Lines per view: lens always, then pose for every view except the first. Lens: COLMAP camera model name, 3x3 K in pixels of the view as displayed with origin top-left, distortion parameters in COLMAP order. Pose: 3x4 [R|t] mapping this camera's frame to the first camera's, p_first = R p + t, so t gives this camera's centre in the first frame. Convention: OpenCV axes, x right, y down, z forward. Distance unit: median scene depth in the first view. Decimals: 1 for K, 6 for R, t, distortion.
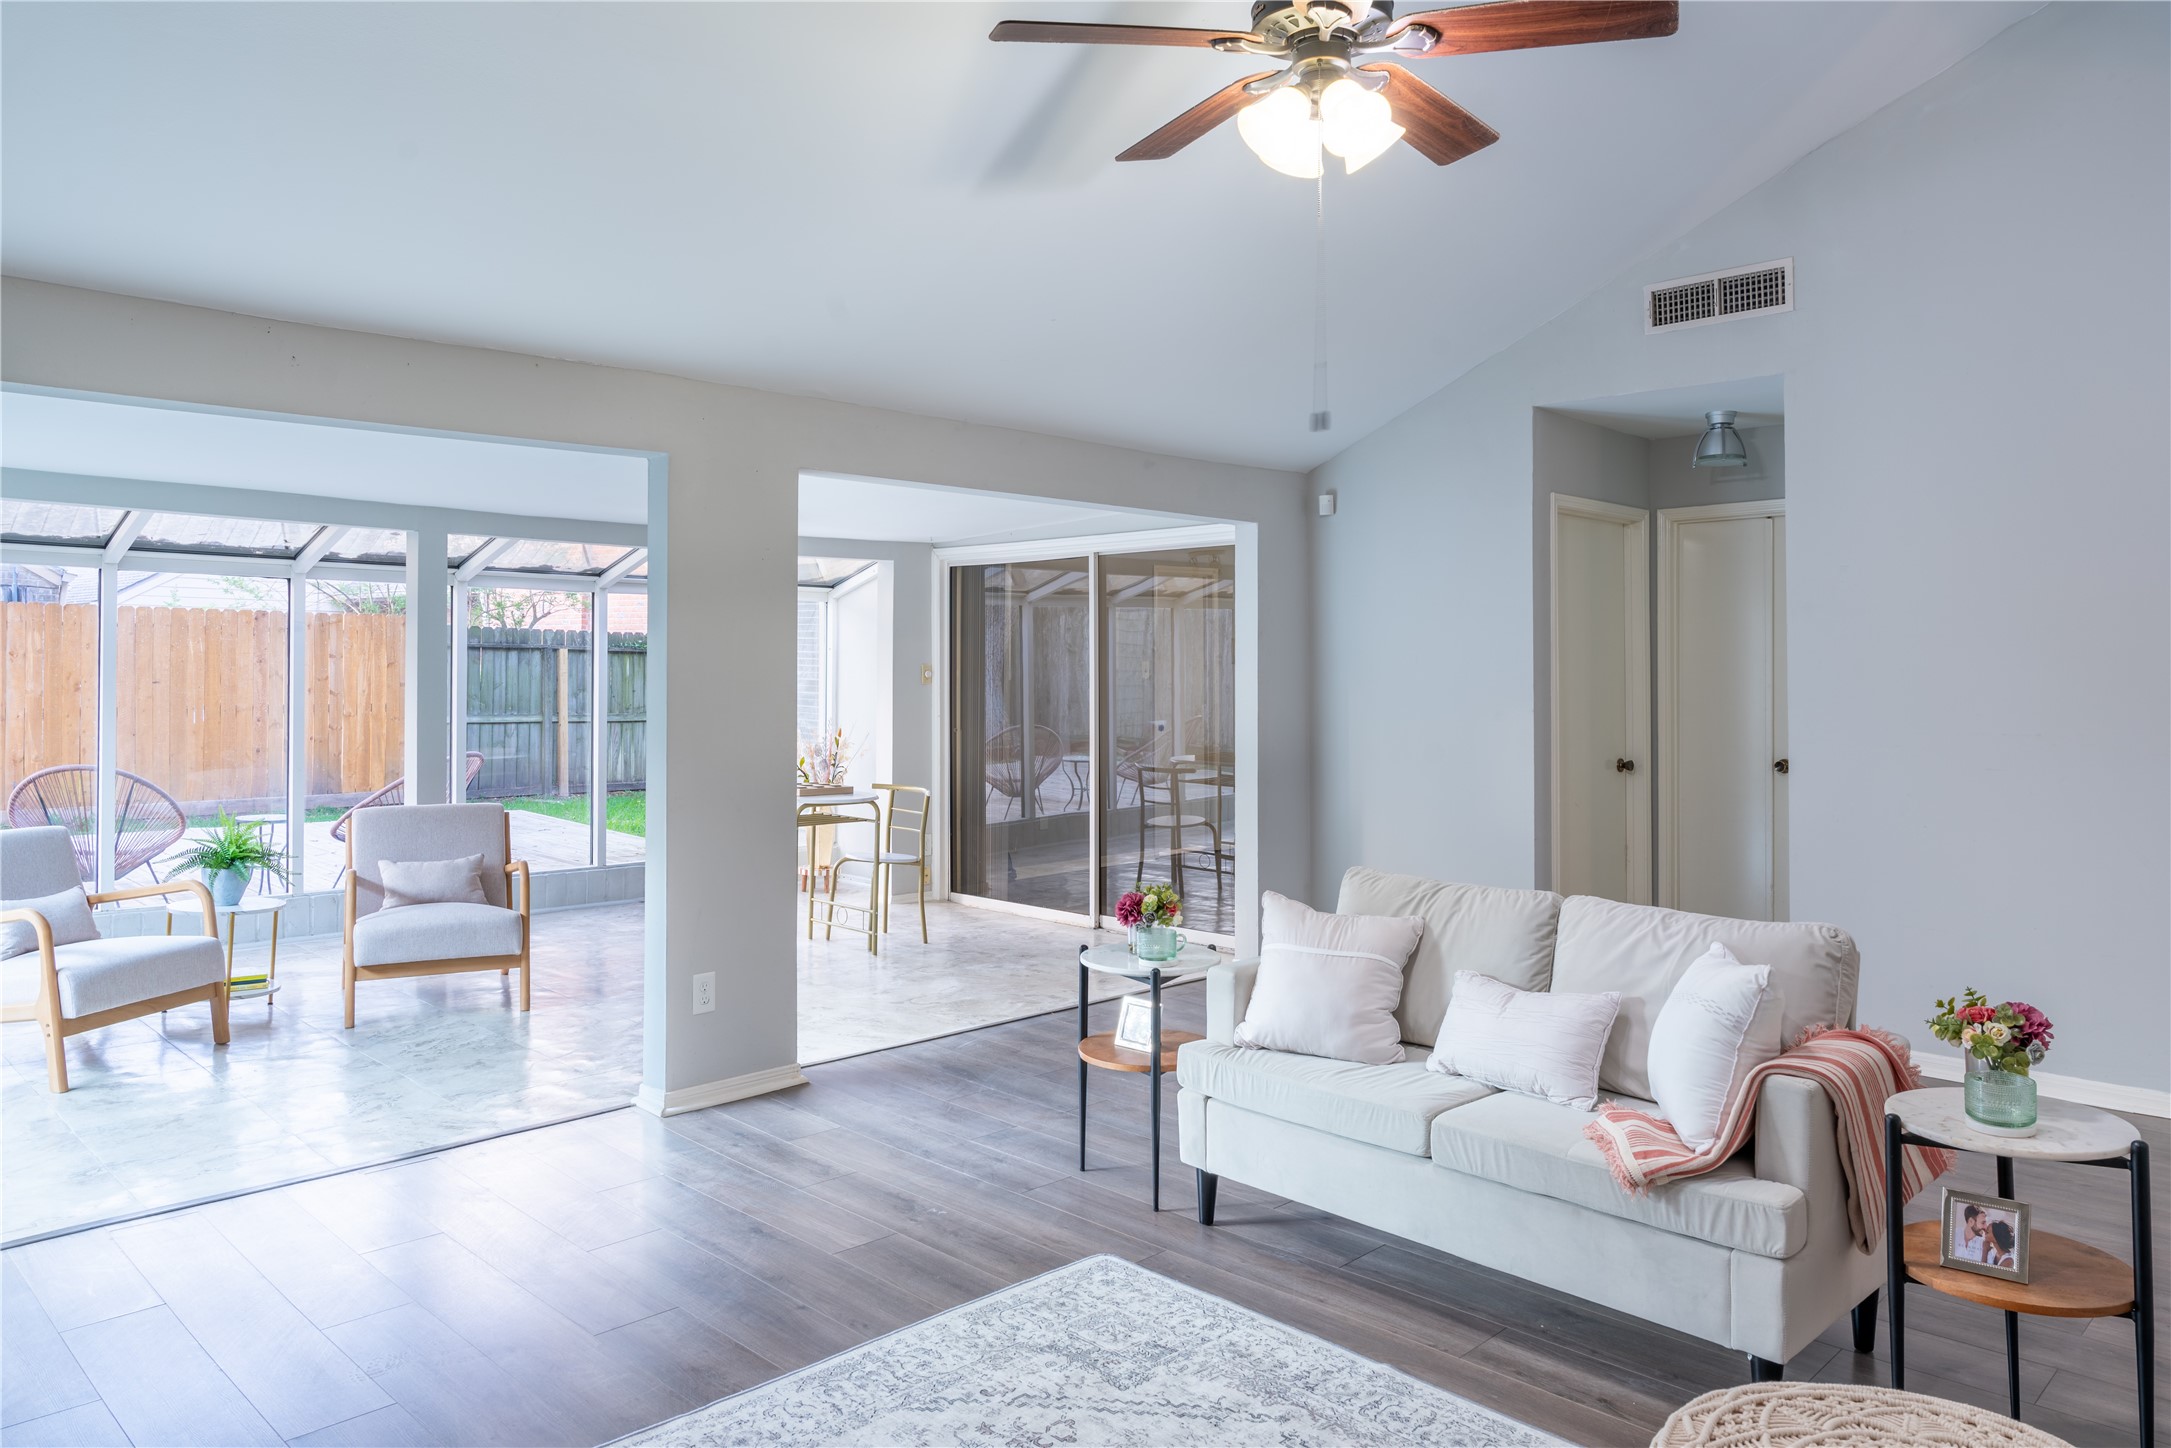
lens RADIAL K [[1486.5, 0, 1085.4], [0, 1486.5, 665.0], [0, 0, 1]] dist [-0.001665, 0.001881]
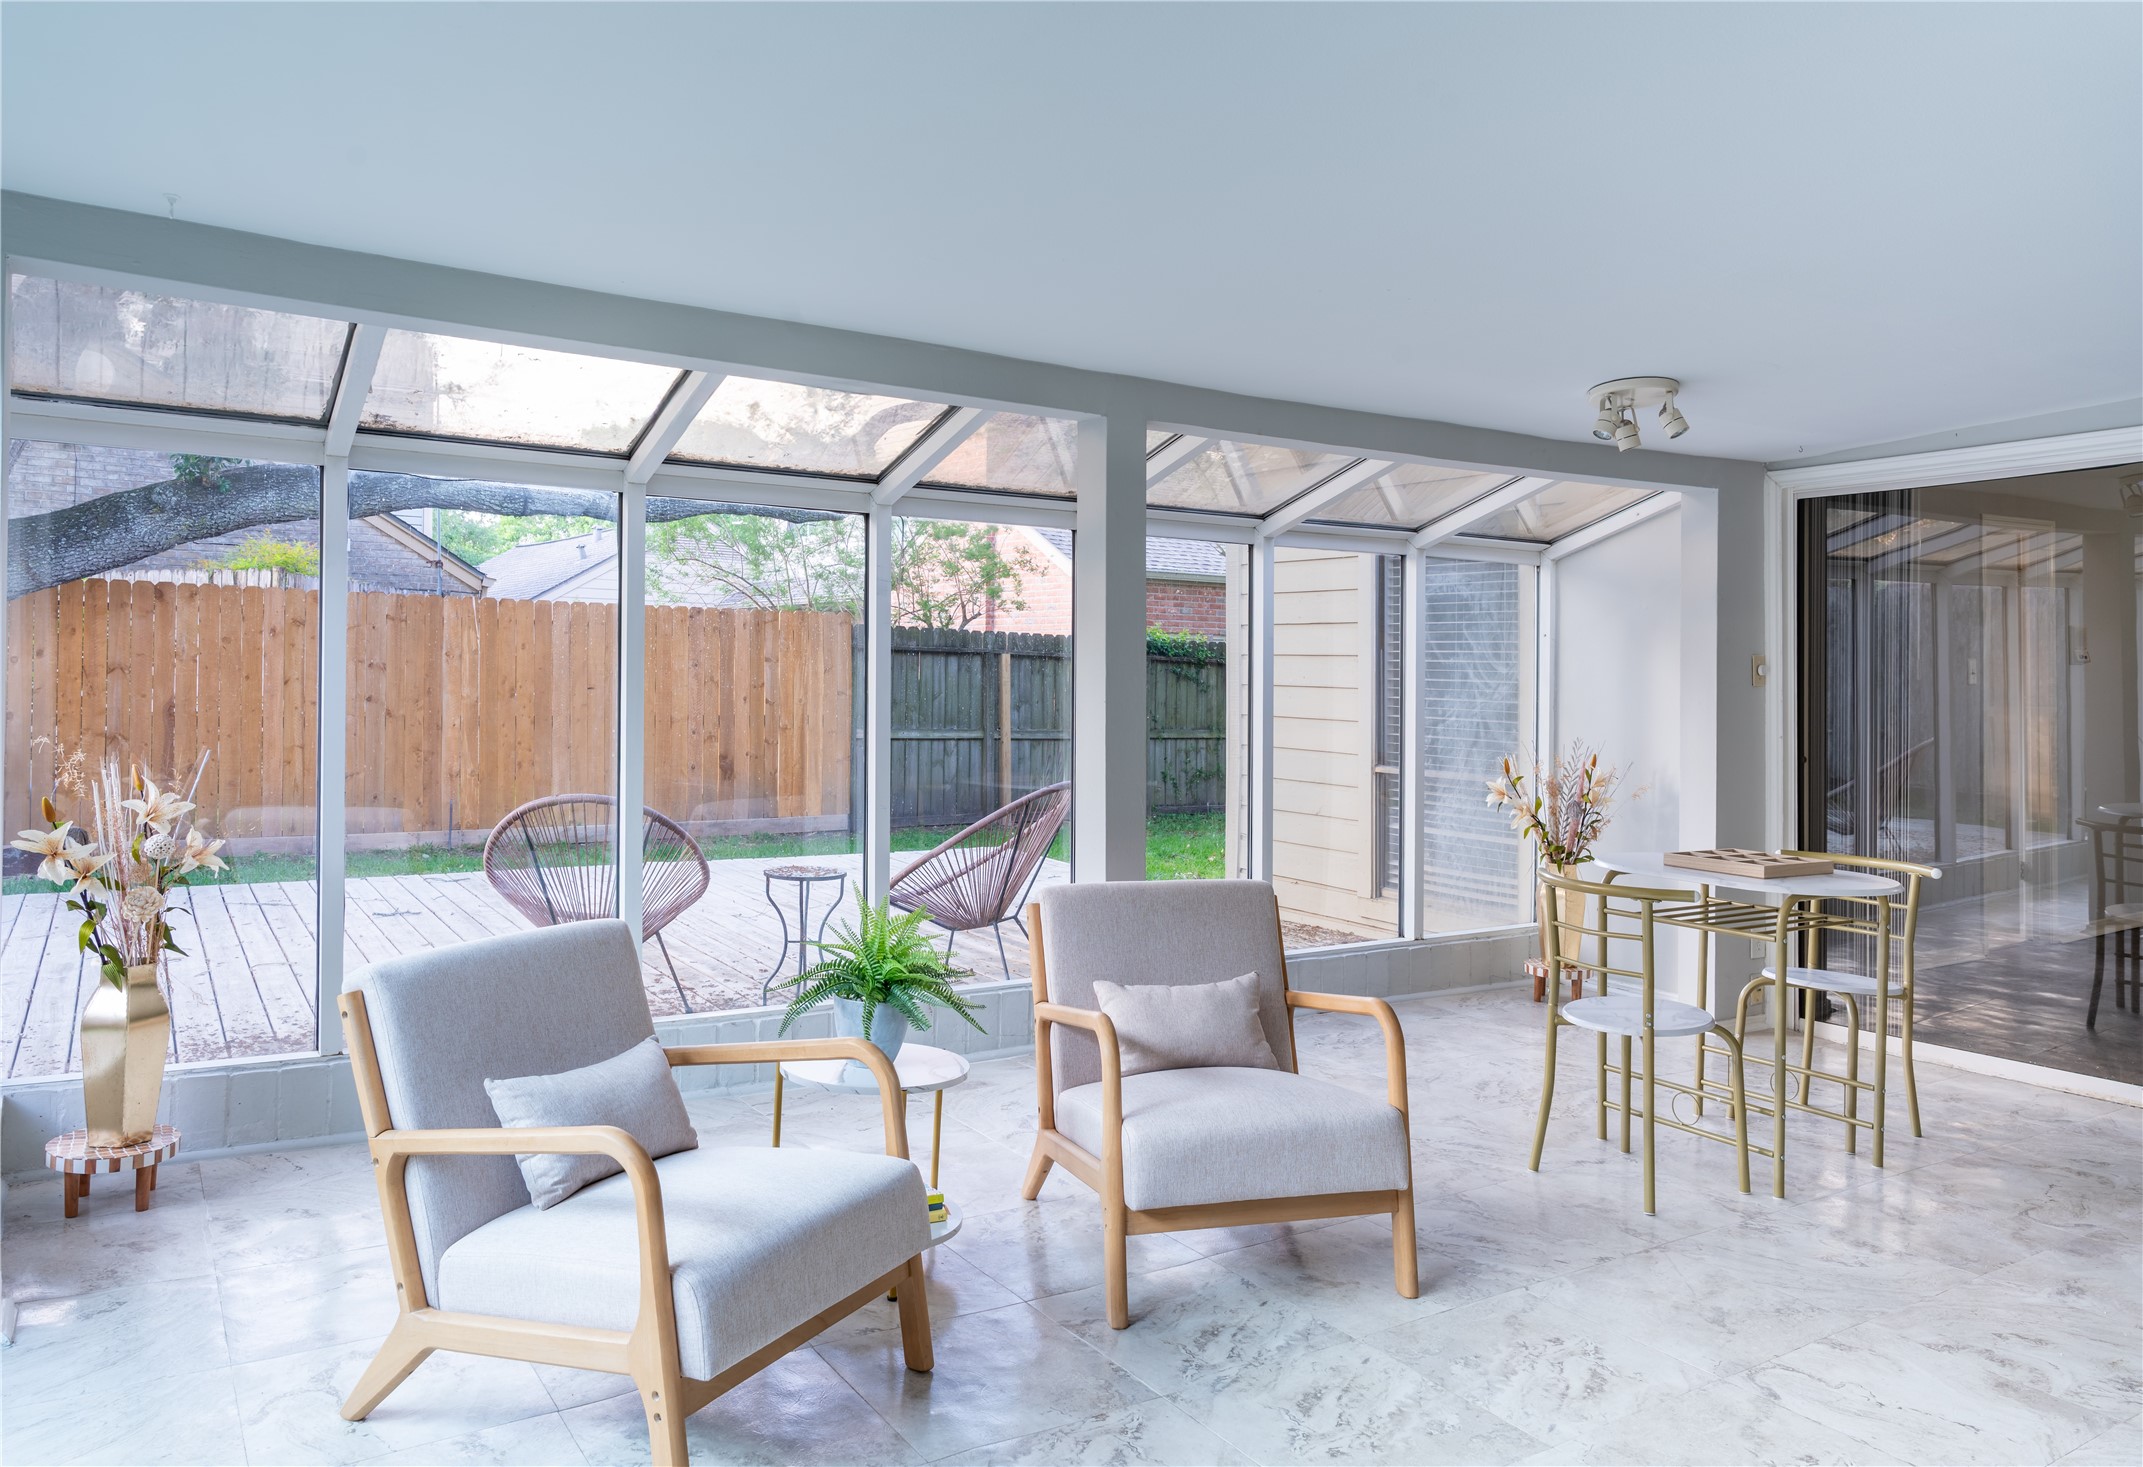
lens RADIAL K [[1538.9, 0, 1068.0], [0, 1538.9, 682.4], [0, 0, 1]] dist [-0.002919, 0.000548]
pose [[0.974426, 0.003914, -0.224676, -0.155118], [-0.004109, 0.999991, -0.000400, 0.008052], [0.224673, 0.001313, 0.974433, 0.187616]]
